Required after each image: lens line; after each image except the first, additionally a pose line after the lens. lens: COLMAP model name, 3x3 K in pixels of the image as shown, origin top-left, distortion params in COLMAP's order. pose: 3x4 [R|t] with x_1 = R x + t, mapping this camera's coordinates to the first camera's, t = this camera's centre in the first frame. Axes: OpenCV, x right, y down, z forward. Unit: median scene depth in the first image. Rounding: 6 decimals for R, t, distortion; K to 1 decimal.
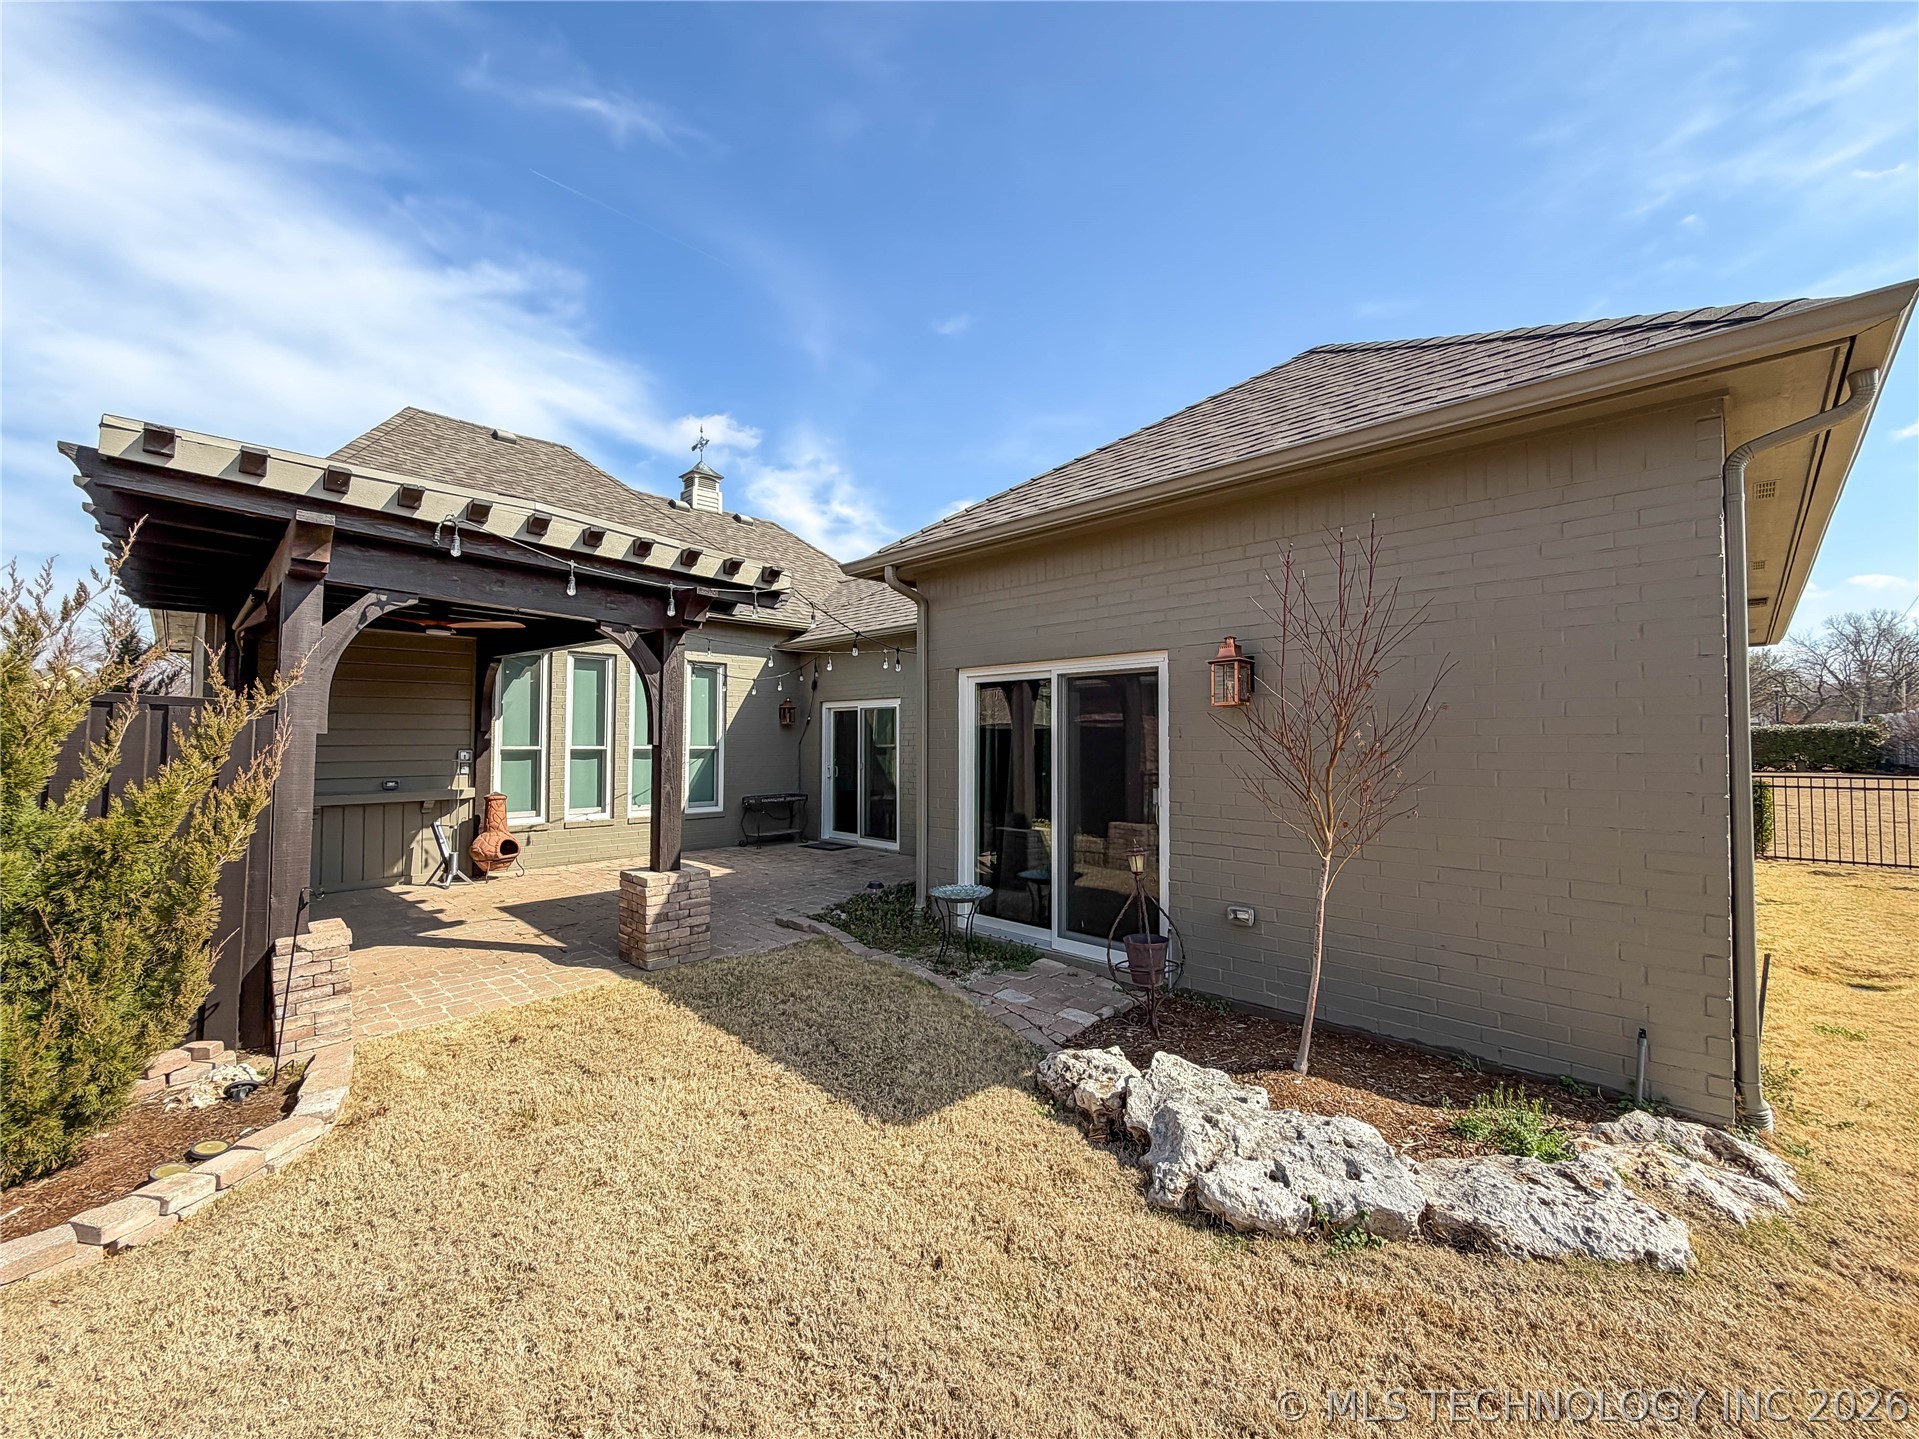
lens RADIAL K [[762.1, 0, 944.8], [0, 762.1, 725.9], [0, 0, 1]] dist [-0.000195, -0.000030]
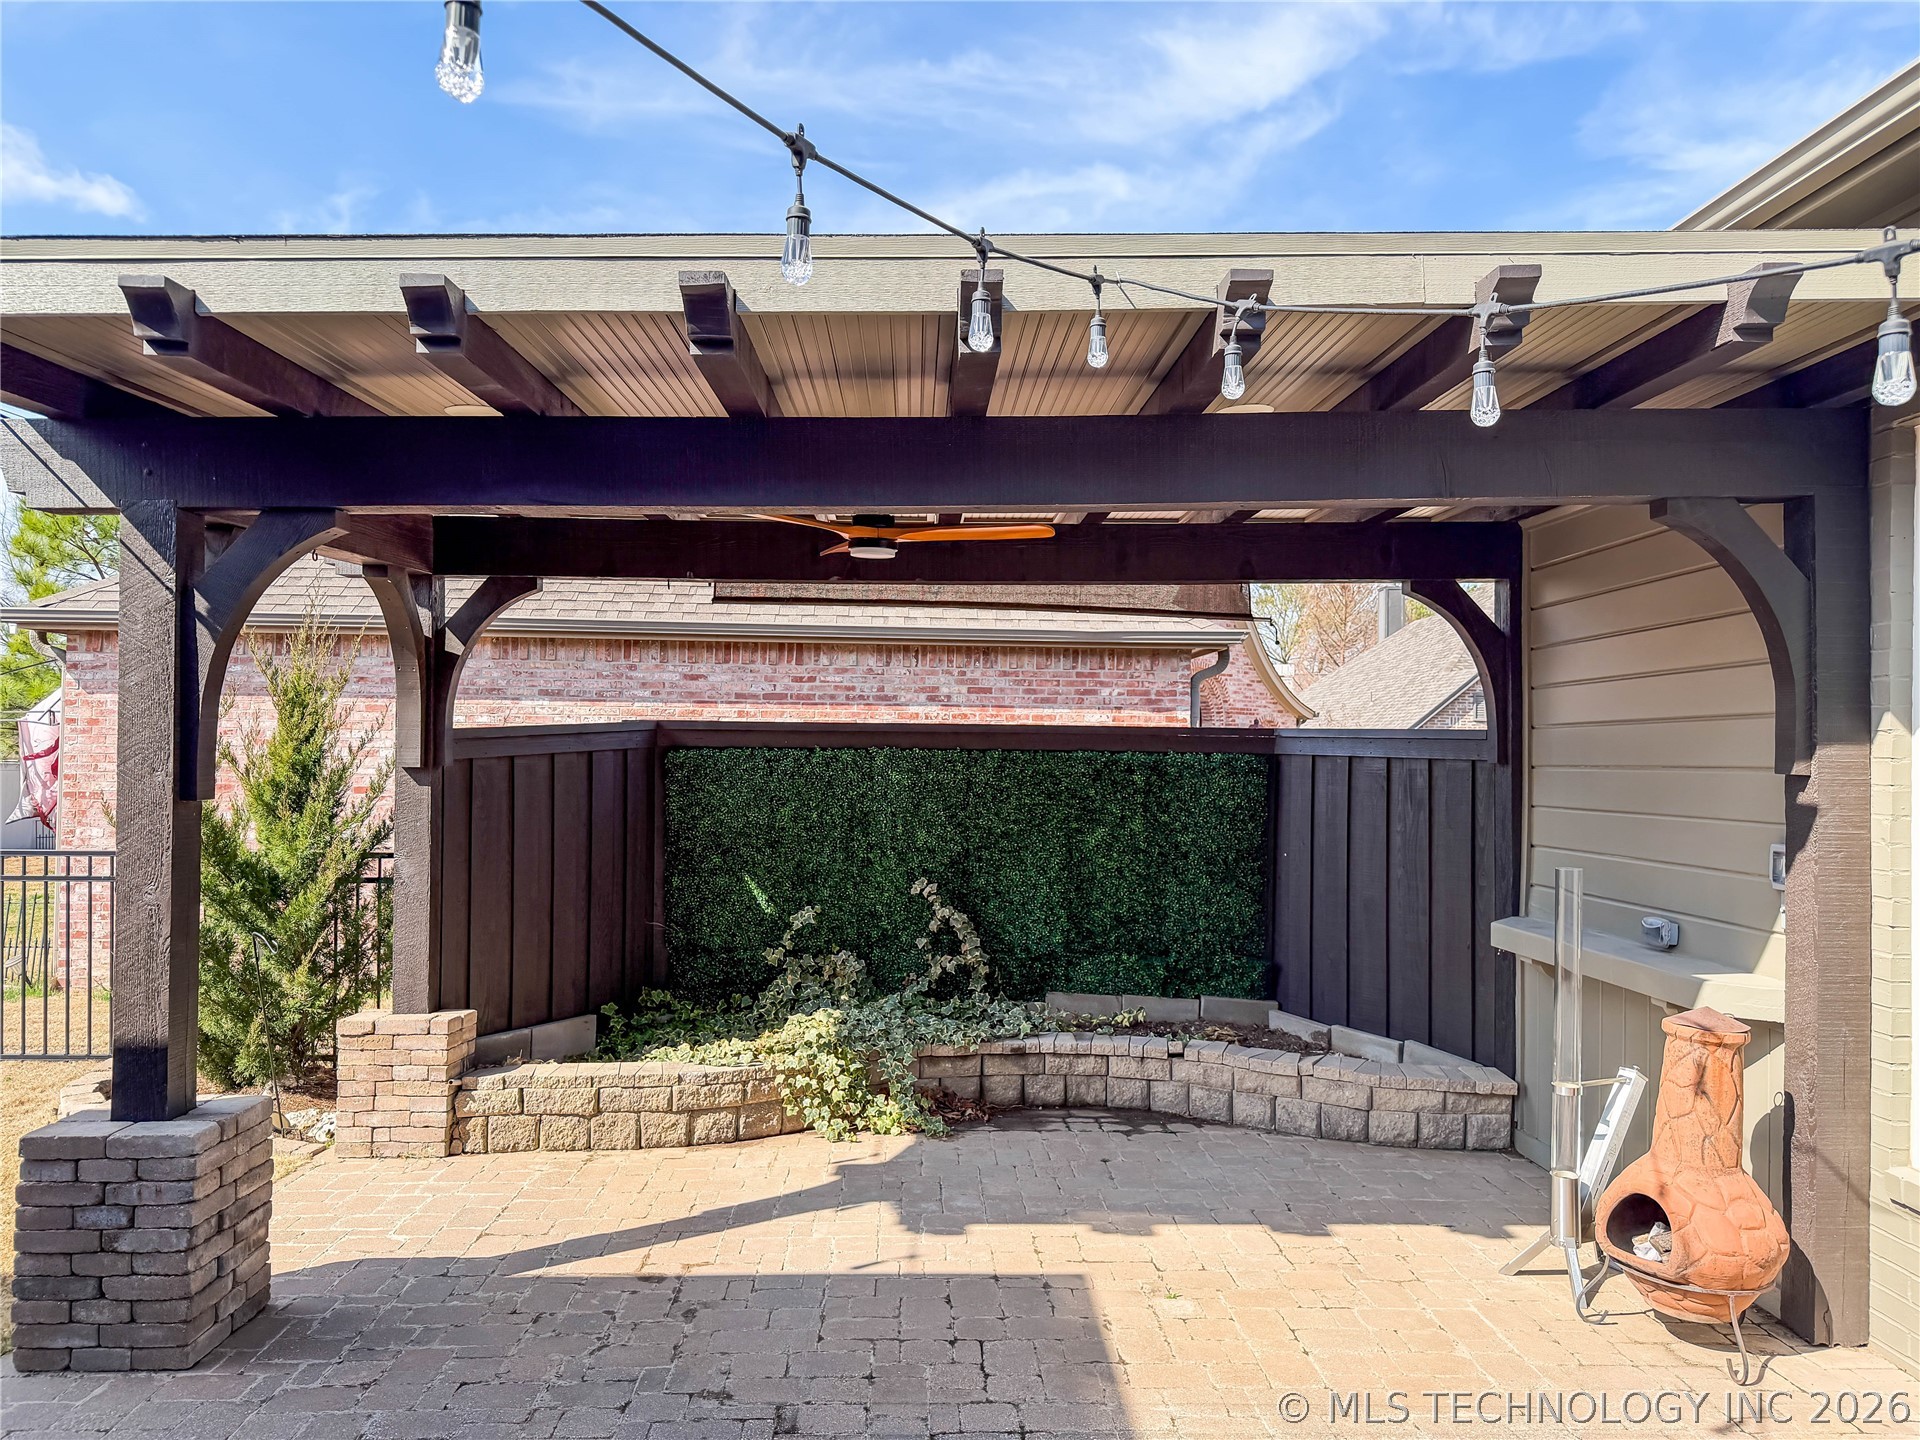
lens RADIAL K [[1342.5, 0, 965.8], [0, 1342.5, 717.4], [0, 0, 1]] dist [0.062304, -0.070120]
pose [[-0.677515, -0.029947, -0.734899, -0.131465], [0.000299, 0.999159, -0.040992, 0.011893], [0.735509, -0.027992, -0.676937, 1.904680]]
